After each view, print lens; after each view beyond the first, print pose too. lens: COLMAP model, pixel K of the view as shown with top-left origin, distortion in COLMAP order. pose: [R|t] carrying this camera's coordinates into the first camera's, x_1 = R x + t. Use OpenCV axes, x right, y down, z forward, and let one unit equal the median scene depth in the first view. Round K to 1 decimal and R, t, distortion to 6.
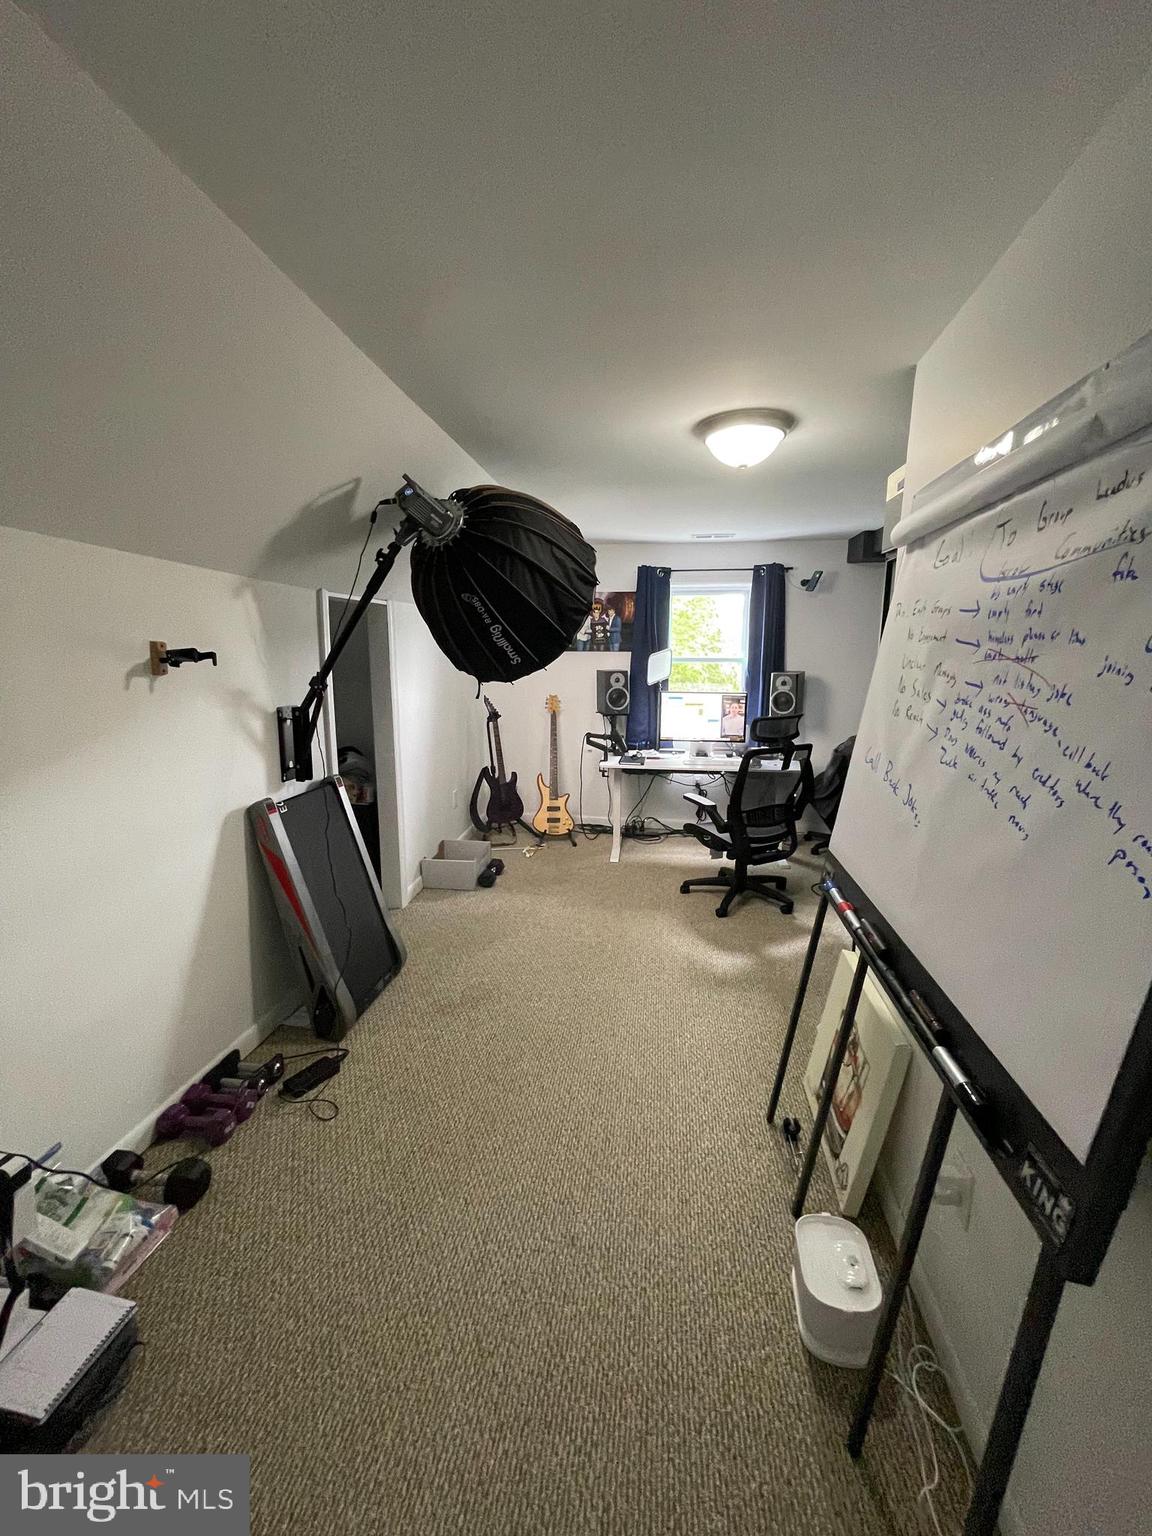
lens RADIAL K [[622.6, 0, 577.1], [0, 622.6, 775.1], [0, 0, 1]] dist [-0.002888, -0.000235]
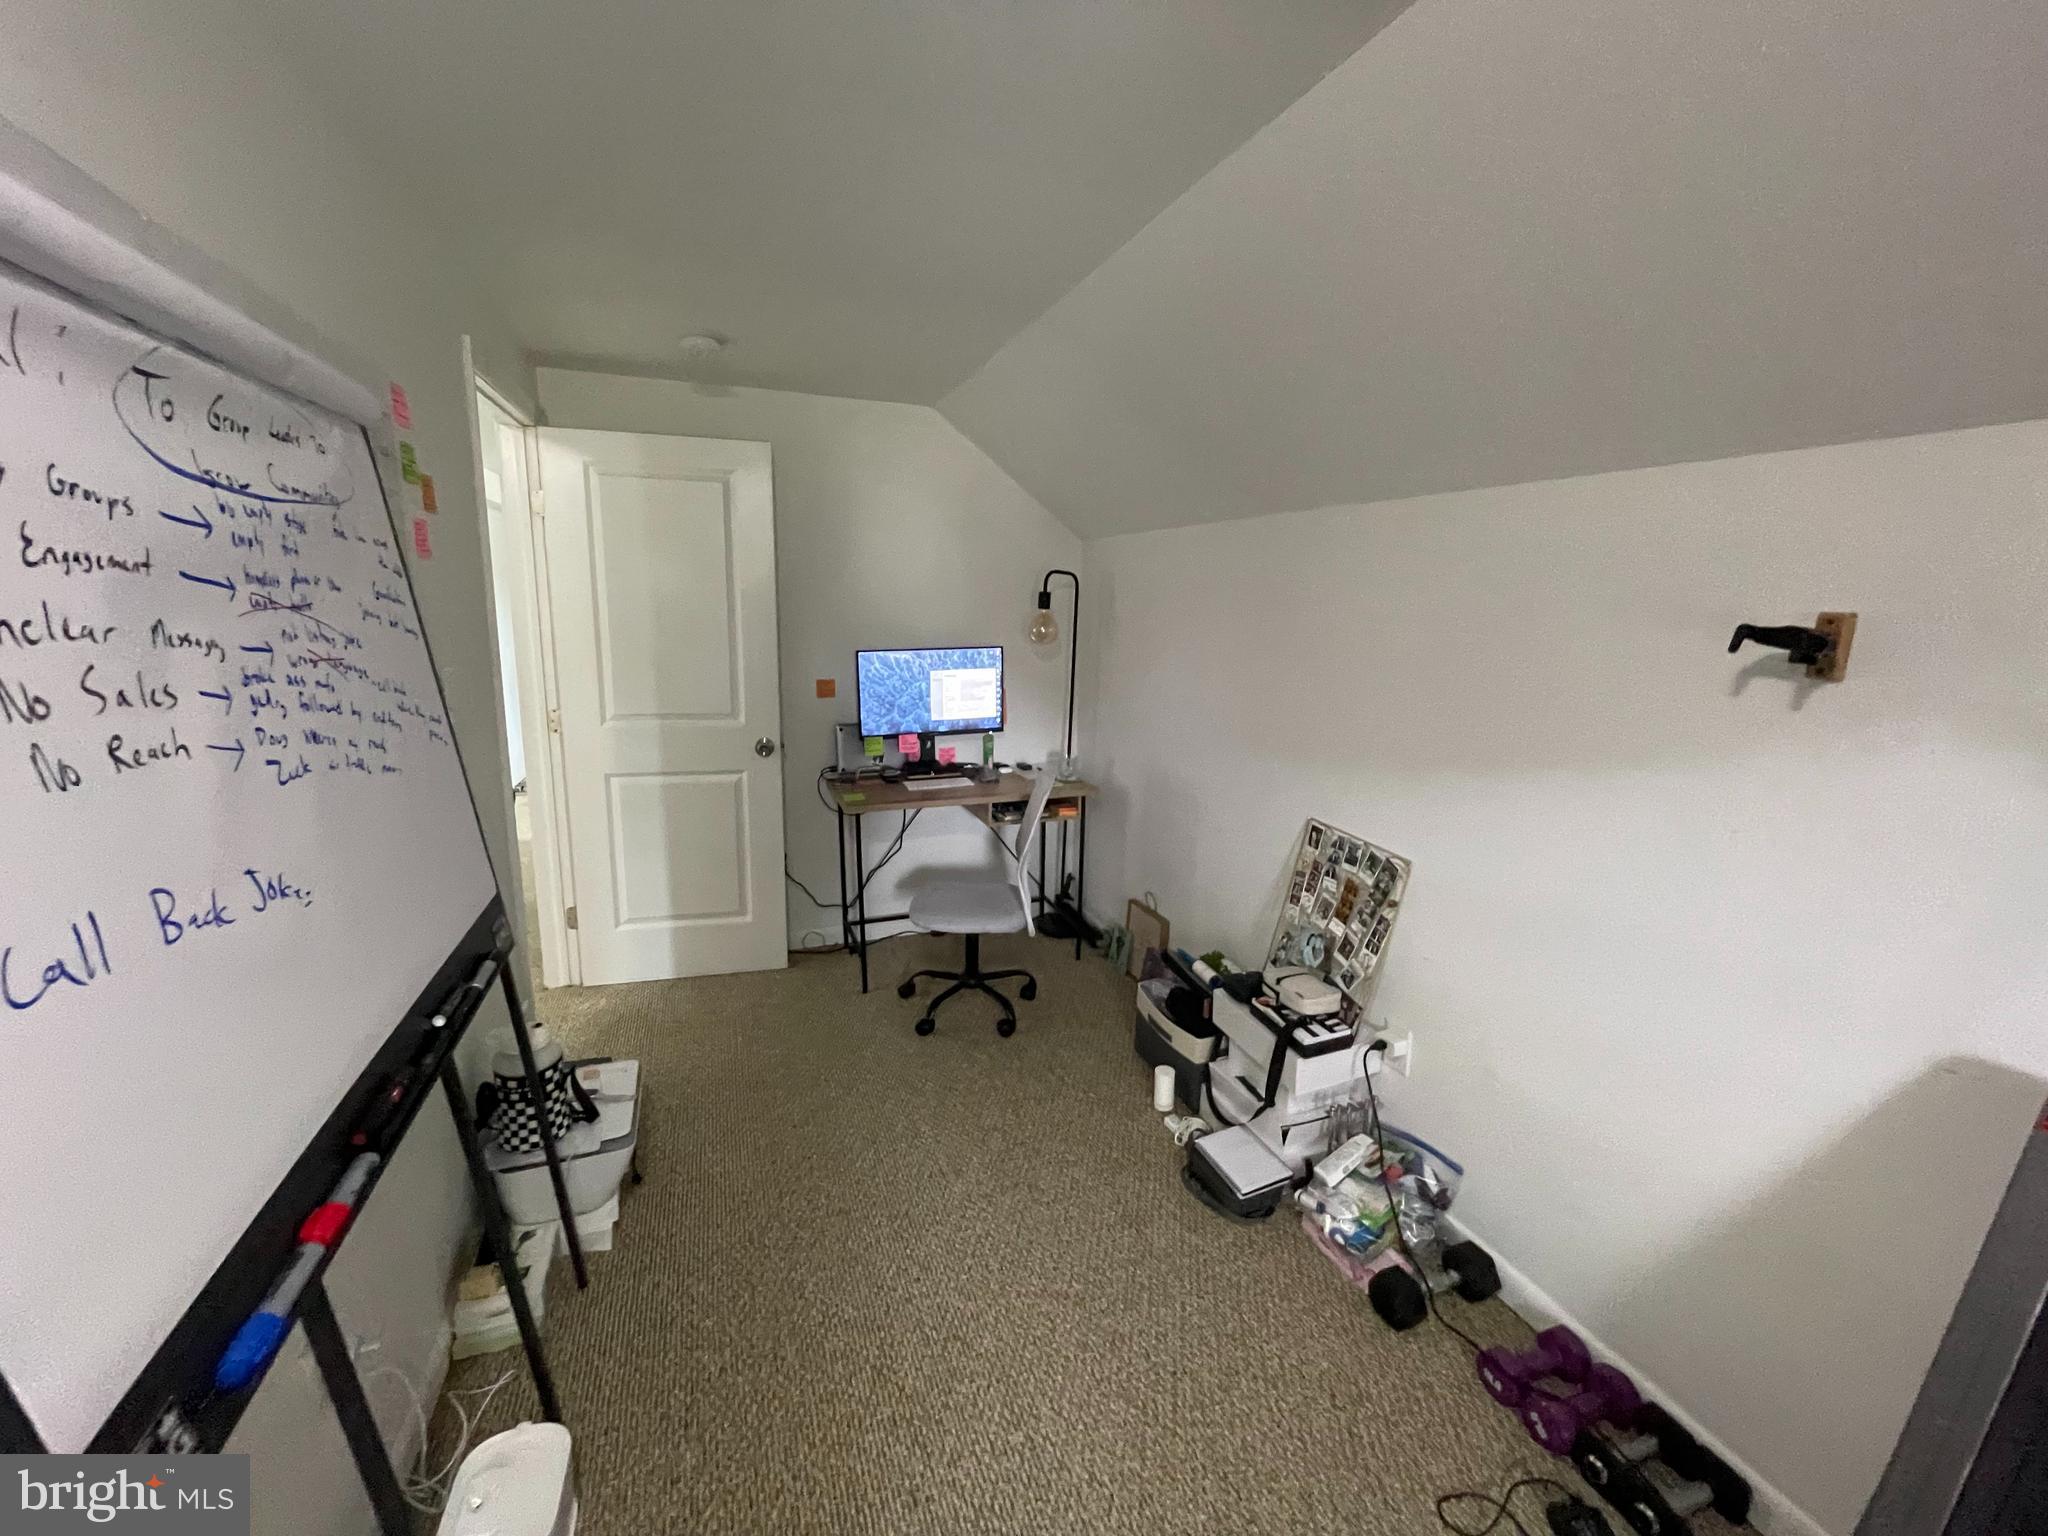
lens RADIAL K [[830.1, 0, 1033.7], [0, 830.1, 763.6], [0, 0, 1]] dist [-0.002888, -0.000235]
pose [[-0.870173, 0.067498, -0.488101, 0.381046], [-0.118800, 0.932614, 0.340762, -0.434744], [0.478210, 0.354508, -0.803517, 2.179976]]
